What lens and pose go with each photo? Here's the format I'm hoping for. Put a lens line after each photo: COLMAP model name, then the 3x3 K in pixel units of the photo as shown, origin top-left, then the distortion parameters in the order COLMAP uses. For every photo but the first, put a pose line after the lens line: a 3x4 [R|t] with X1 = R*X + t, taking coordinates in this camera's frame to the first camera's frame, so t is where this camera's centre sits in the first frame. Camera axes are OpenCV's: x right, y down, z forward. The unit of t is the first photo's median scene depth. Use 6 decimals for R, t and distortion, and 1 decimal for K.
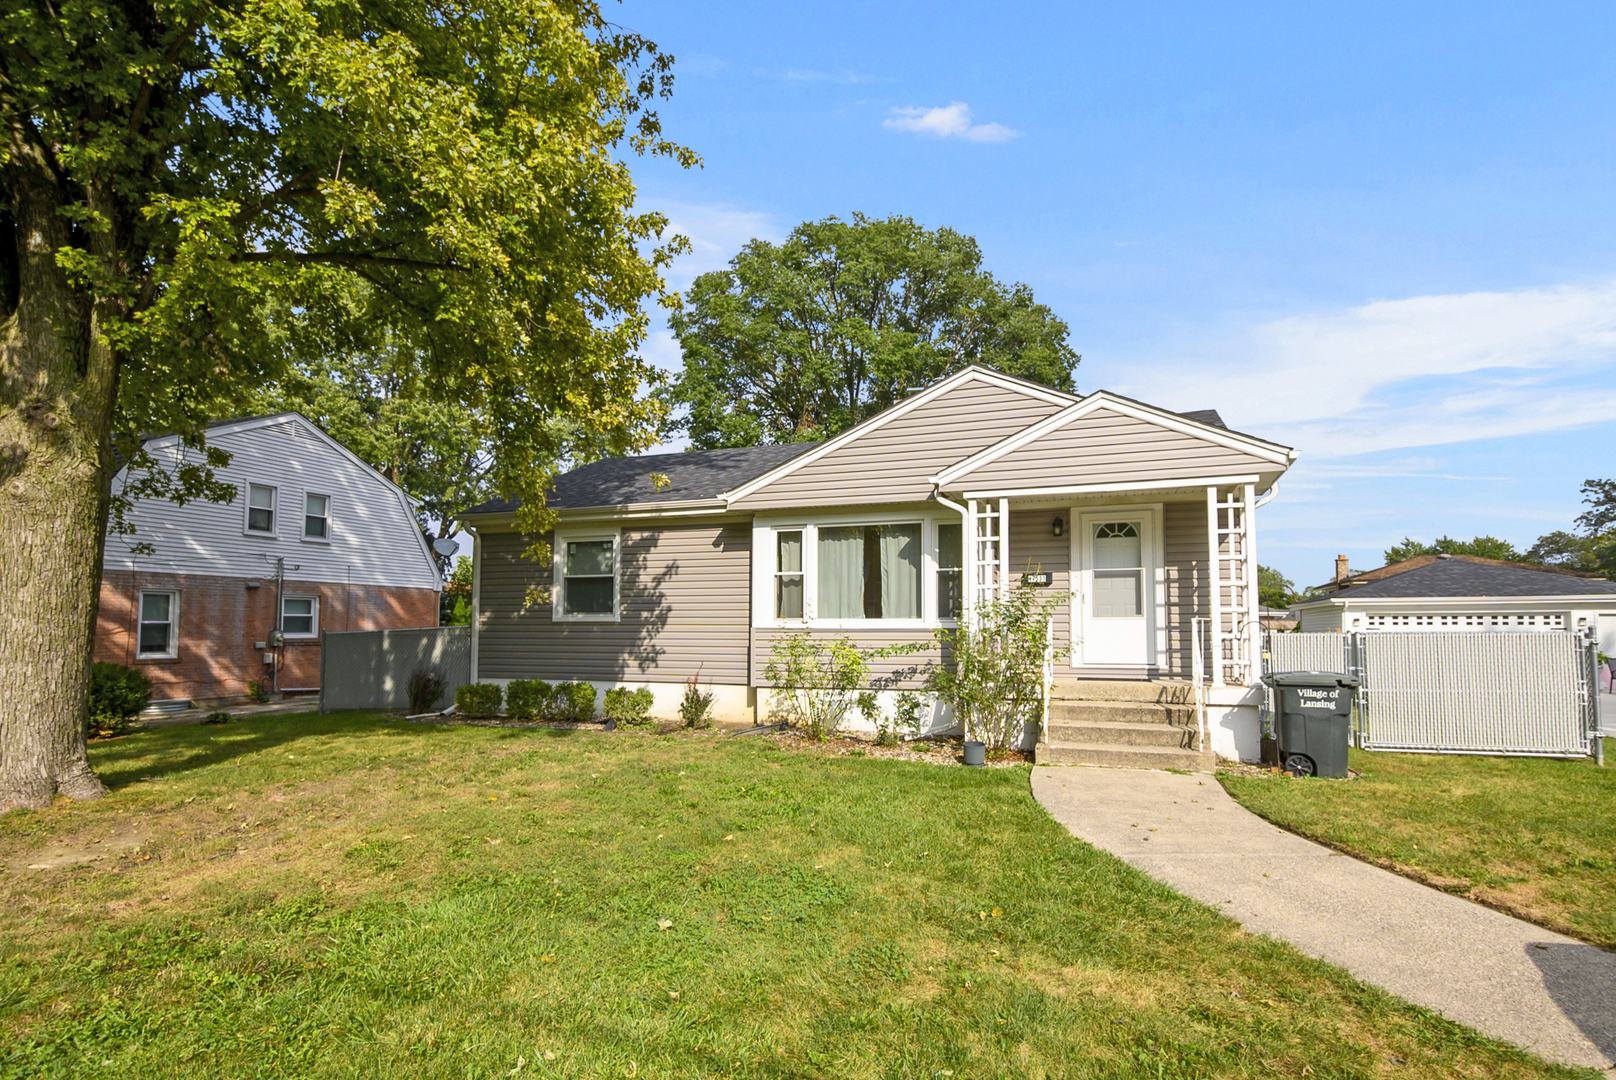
lens RADIAL K [[767.0, 0, 807.4], [0, 767.0, 549.4], [0, 0, 1]] dist [-0.000714, 0.000036]
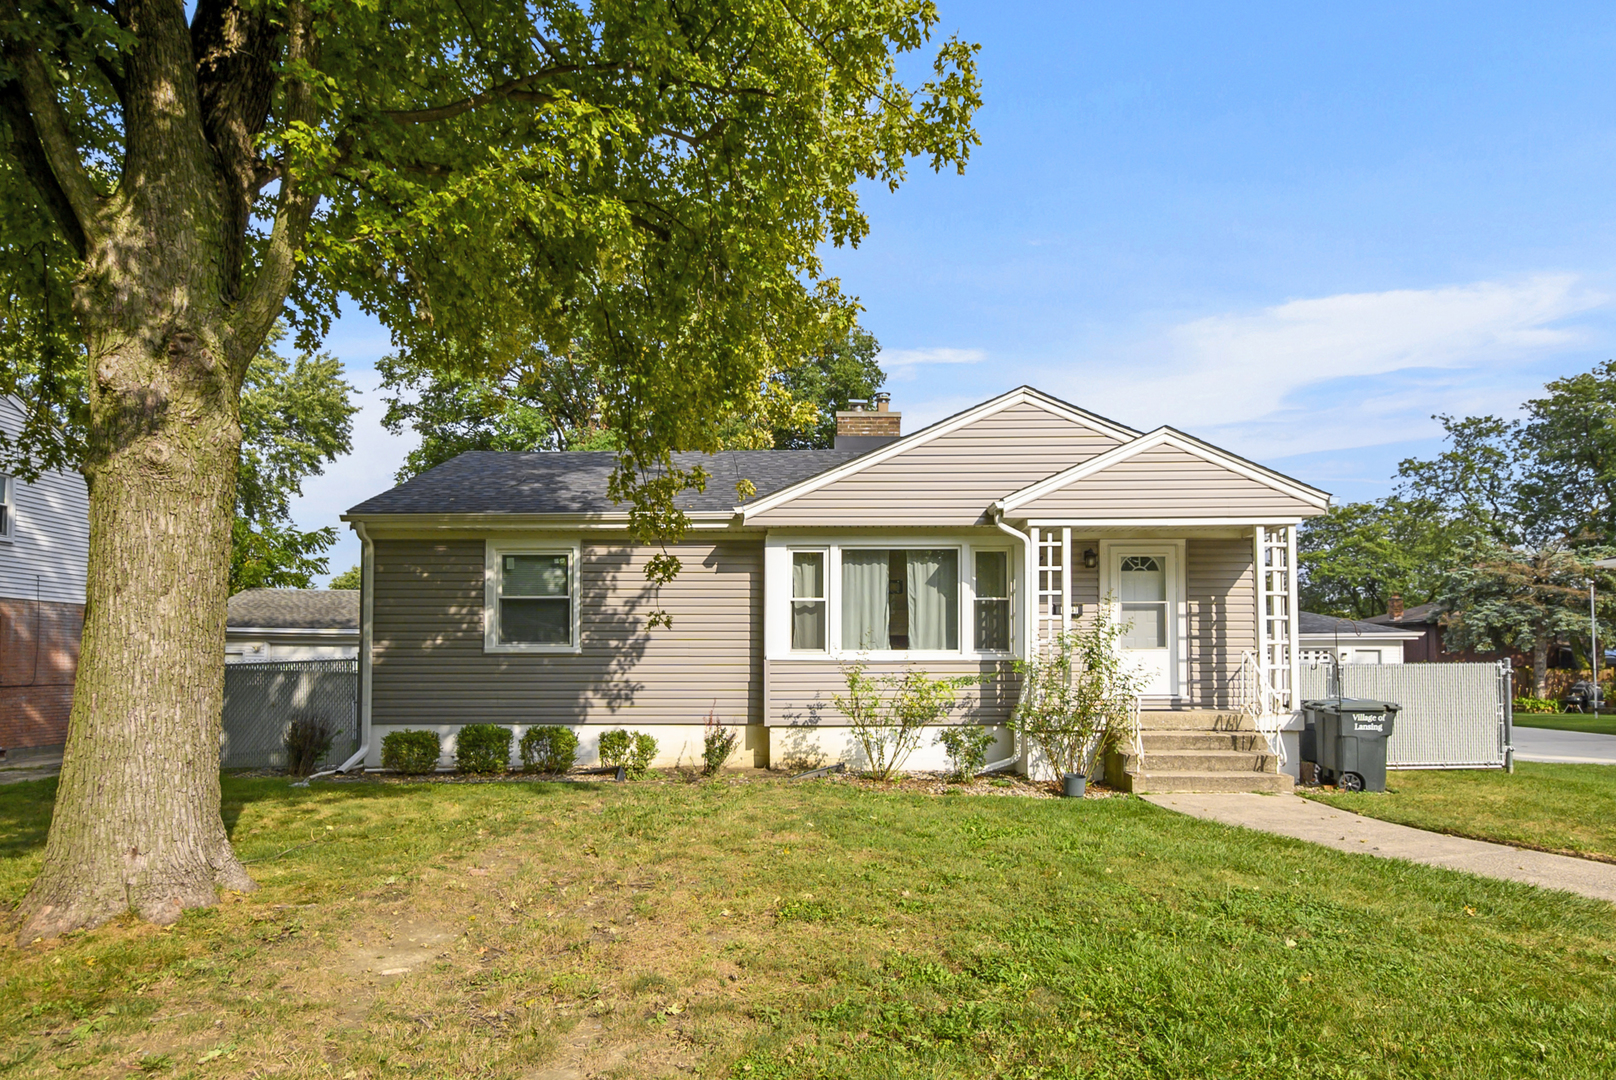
lens RADIAL K [[889.4, 0, 722.5], [0, 889.4, 597.4], [0, 0, 1]] dist [0.000310, -0.000817]
pose [[0.953005, 0.022213, 0.302141, -0.486533], [-0.029863, 0.999339, 0.020722, 0.011749], [-0.301481, -0.028771, 0.953038, 0.044781]]
